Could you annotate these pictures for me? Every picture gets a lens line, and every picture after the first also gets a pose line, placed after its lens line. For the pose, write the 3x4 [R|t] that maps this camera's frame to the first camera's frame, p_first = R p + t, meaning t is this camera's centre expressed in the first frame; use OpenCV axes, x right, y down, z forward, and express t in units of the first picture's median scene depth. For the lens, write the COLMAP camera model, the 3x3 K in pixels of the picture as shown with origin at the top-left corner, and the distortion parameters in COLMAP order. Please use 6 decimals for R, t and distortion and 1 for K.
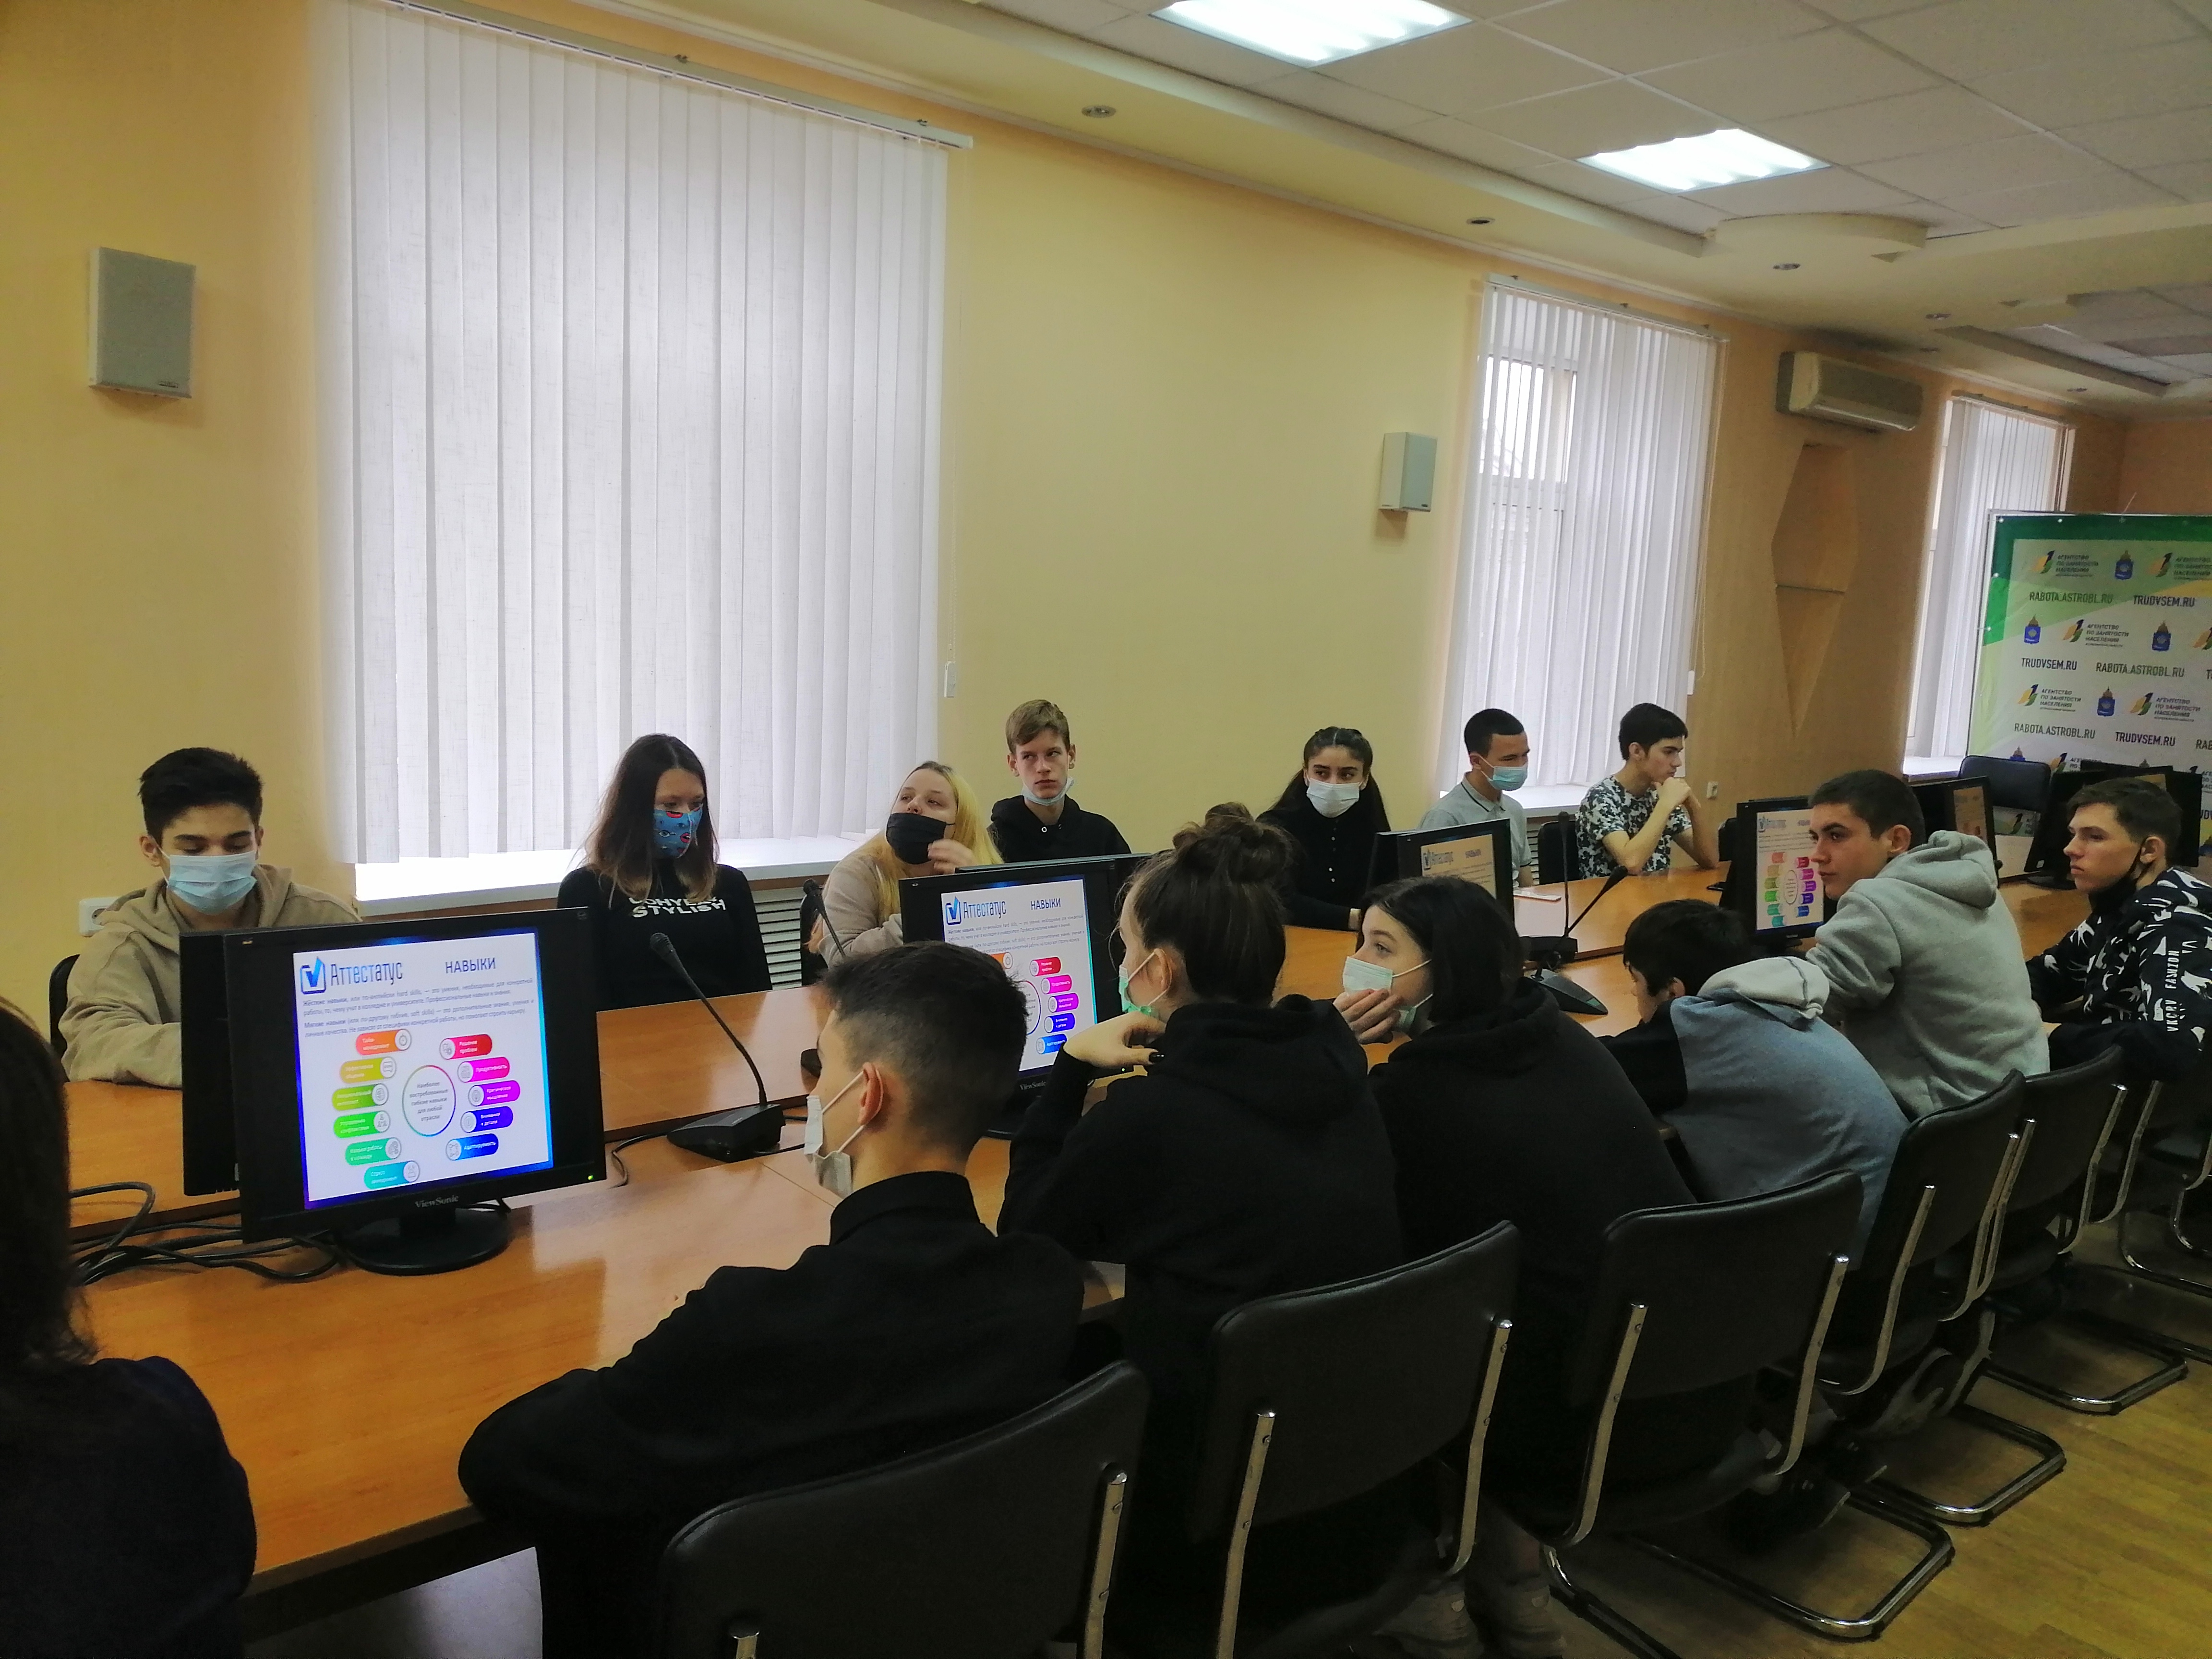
lens RADIAL K [[1697.1, 0, 1106.0], [0, 1697.1, 829.5], [0, 0, 1]] dist [0.005162, -0.037130]
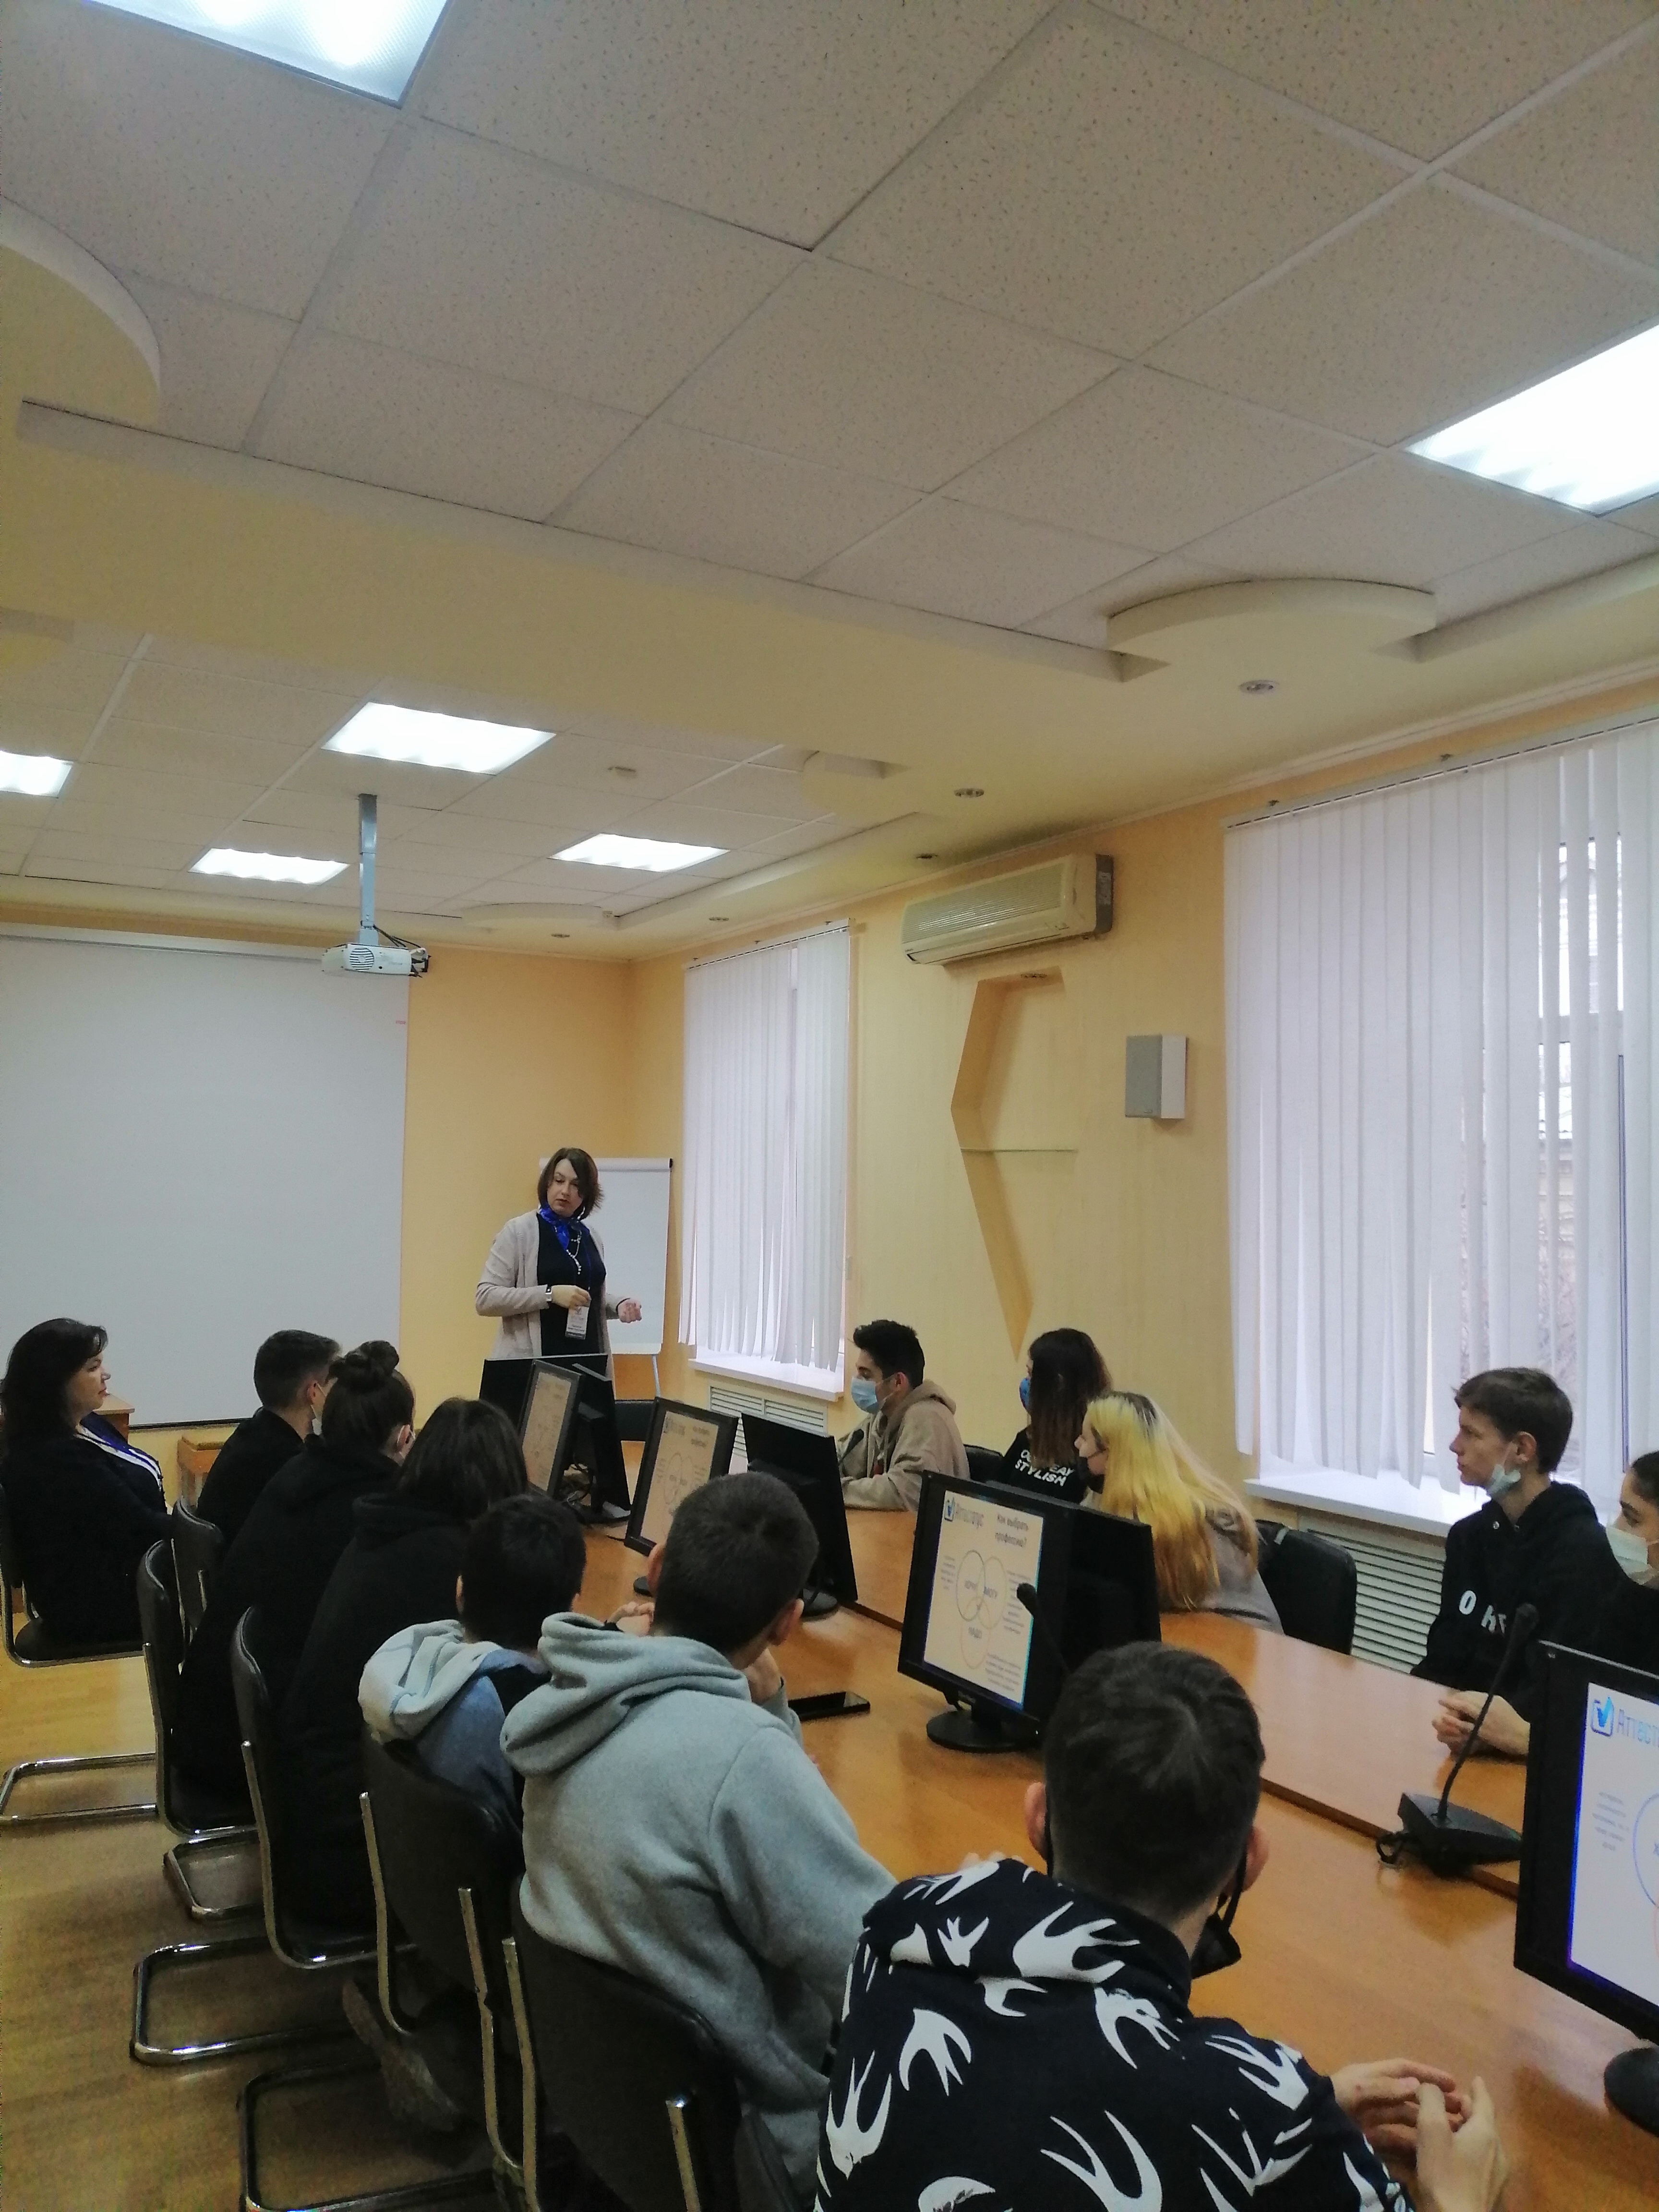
lens RADIAL K [[1697.1, 0, 829.5], [0, 1697.1, 1106.0], [0, 0, 1]] dist [0.005162, -0.037130]
pose [[-0.162518, -0.110126, -0.980541, 0.888410], [-0.157328, 0.983931, -0.084431, -0.080246], [0.974082, 0.140545, -0.177232, 0.859002]]
